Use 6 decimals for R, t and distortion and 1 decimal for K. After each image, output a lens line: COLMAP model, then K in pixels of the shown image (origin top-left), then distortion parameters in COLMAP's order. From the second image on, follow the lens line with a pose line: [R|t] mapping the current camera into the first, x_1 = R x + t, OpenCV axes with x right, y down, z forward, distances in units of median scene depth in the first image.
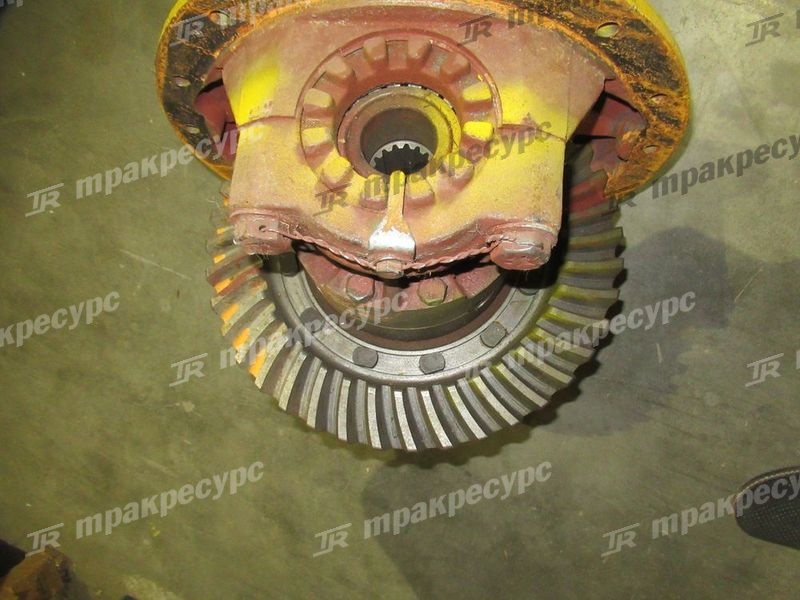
lens RADIAL K [[589.1, 0, 401.9], [0, 589.1, 300.6], [0, 0, 1]] dist [-0.017251, 0.006640]
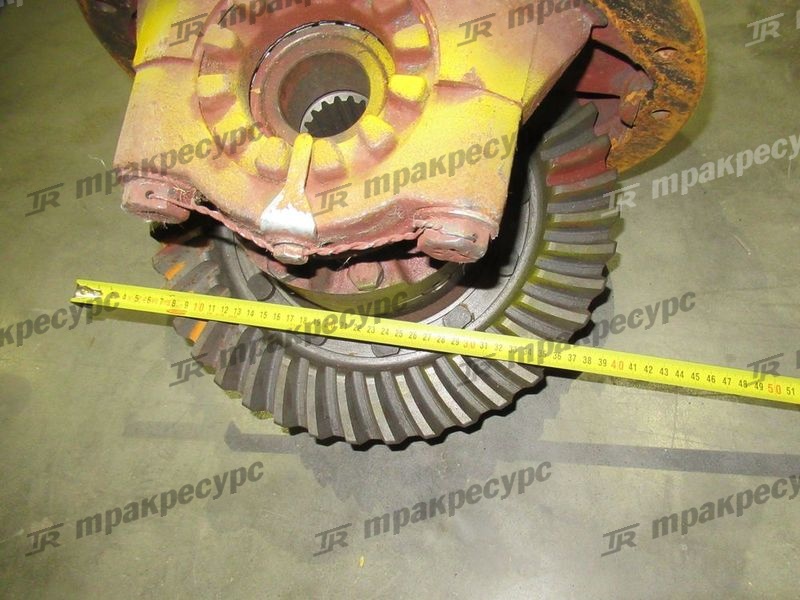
lens RADIAL K [[589.1, 0, 398.4], [0, 589.1, 299.6], [0, 0, 1]] dist [-0.017251, 0.006640]
pose [[0.994361, 0.074907, -0.075070, 0.179443], [-0.067144, 0.992611, 0.101072, -0.074532], [0.082086, -0.095461, 0.992043, 0.162109]]
